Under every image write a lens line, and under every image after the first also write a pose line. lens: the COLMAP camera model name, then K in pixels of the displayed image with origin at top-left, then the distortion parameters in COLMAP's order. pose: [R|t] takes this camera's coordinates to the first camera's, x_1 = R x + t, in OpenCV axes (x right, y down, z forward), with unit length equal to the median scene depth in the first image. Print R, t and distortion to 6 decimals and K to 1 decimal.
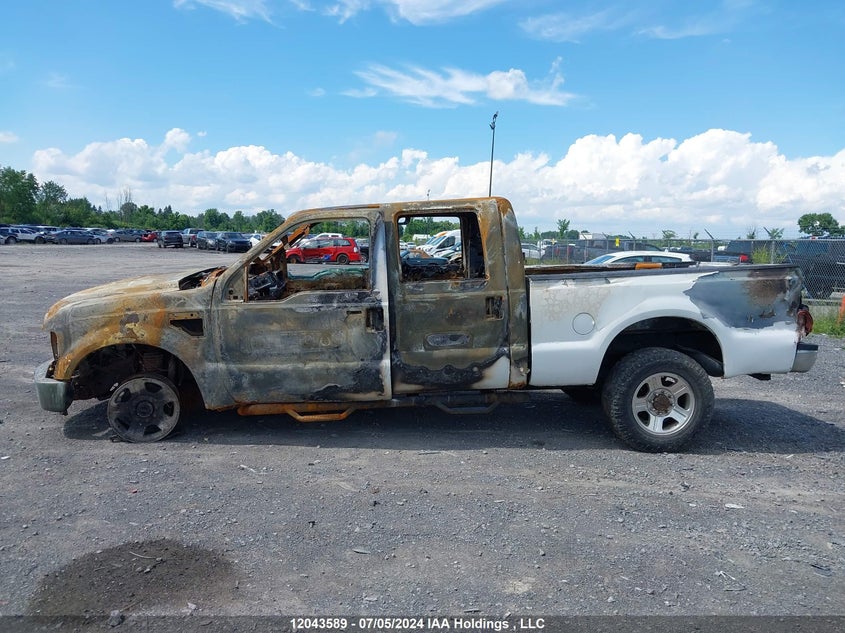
lens RADIAL K [[684.4, 0, 422.5], [0, 684.4, 316.5], [0, 0, 1]] dist [0.089953, -0.204188]
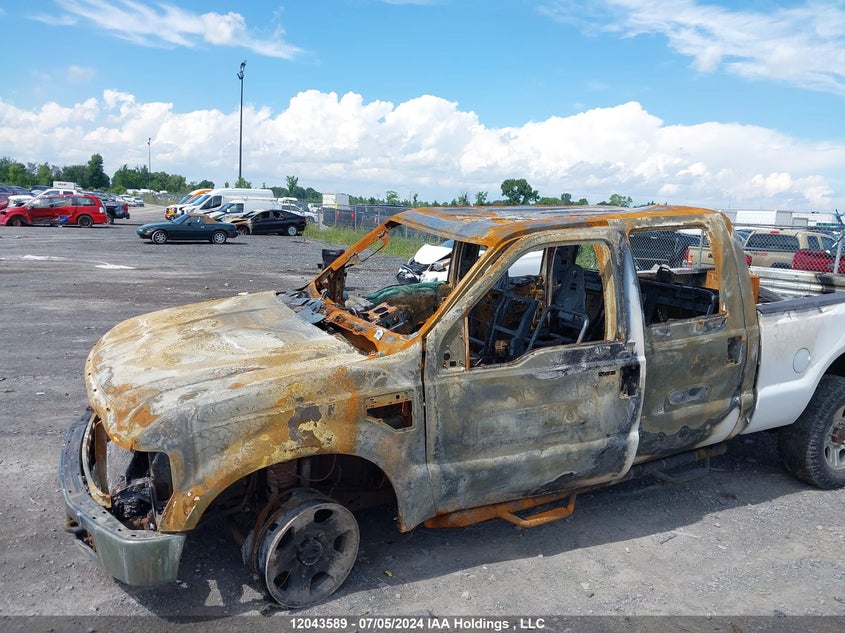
lens RADIAL K [[674.3, 0, 422.5], [0, 674.3, 316.5], [0, 0, 1]] dist [0.078471, -0.129994]
pose [[0.916186, -0.050069, 0.397614, -0.534798], [0.023343, 0.997148, 0.071777, -0.116252], [-0.400074, -0.056479, 0.914741, 0.405758]]
